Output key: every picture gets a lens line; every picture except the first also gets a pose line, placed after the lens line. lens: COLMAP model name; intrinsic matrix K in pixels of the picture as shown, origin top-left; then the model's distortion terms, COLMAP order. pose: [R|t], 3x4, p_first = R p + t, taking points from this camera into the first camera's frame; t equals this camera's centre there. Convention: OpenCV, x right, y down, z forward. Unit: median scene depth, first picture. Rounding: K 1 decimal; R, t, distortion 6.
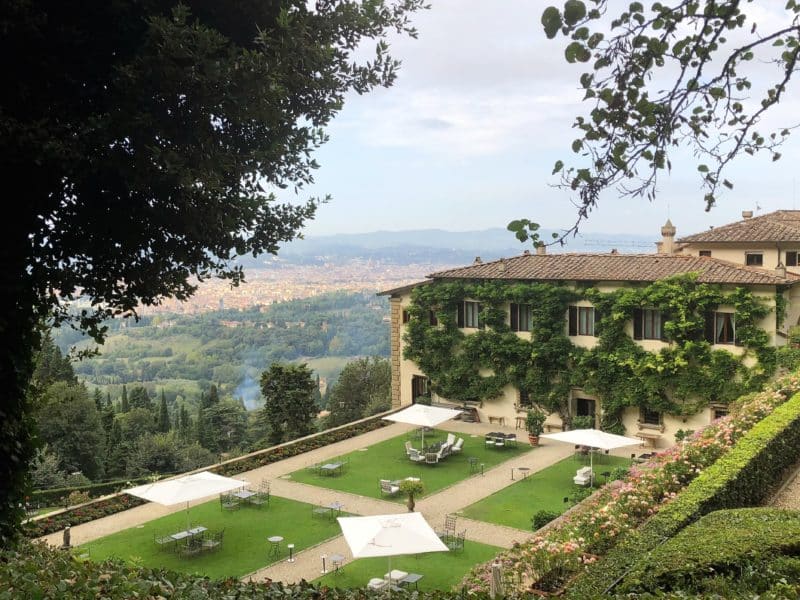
lens RADIAL K [[796.1, 0, 399.6], [0, 796.1, 300.6], [0, 0, 1]] dist [0.025894, 0.000000]
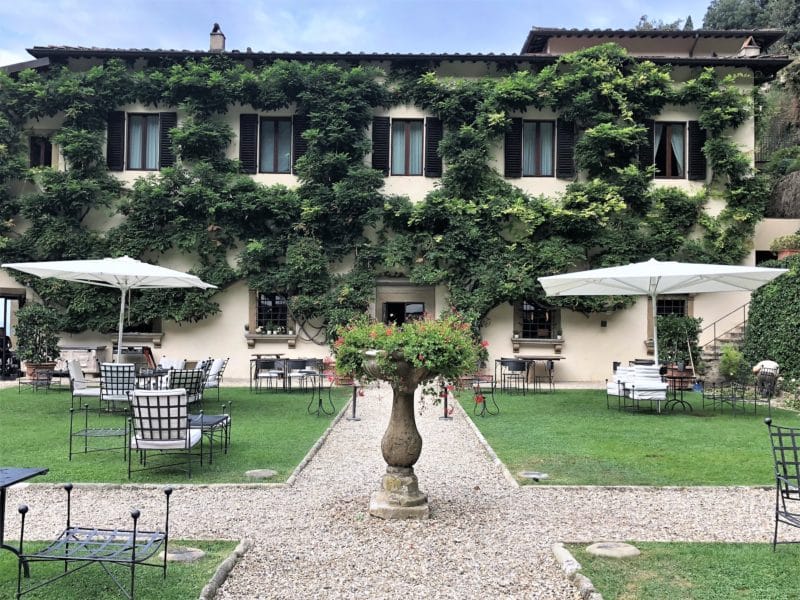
lens RADIAL K [[838.8, 0, 399.2], [0, 838.8, 298.0], [0, 0, 1]] dist [0.023495, 0.000000]
pose [[0.803543, 0.037178, 0.594085, -0.079701], [0.018706, 0.995978, -0.087629, 0.163684], [-0.594953, 0.081526, 0.799615, 0.574523]]
